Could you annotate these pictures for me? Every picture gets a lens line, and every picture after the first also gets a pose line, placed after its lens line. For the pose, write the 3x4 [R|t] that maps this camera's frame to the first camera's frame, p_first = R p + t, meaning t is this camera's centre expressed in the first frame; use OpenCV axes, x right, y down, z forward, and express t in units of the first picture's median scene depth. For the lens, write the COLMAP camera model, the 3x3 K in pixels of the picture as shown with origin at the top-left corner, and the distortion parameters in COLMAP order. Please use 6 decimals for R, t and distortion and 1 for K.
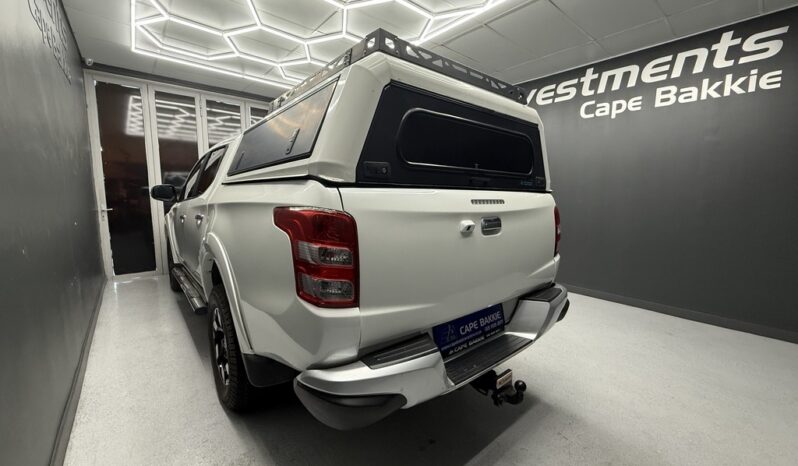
lens RADIAL K [[317.3, 0, 396.0], [0, 317.3, 230.4], [0, 0, 1]] dist [-0.001264, 0.000036]
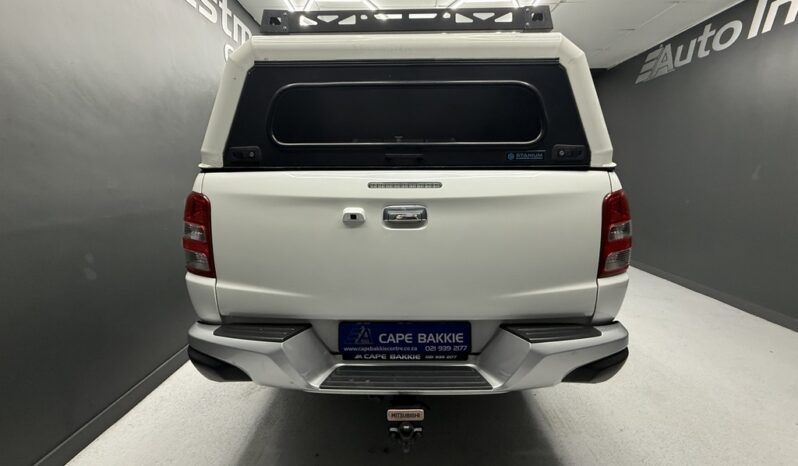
lens RADIAL K [[317.3, 0, 396.0], [0, 317.3, 230.4], [0, 0, 1]] dist [-0.001264, 0.000036]
pose [[0.761324, 0.093701, -0.641566, 0.772464], [-0.058316, 0.995388, 0.076176, -0.038146], [0.645744, -0.020581, 0.763276, 0.394216]]
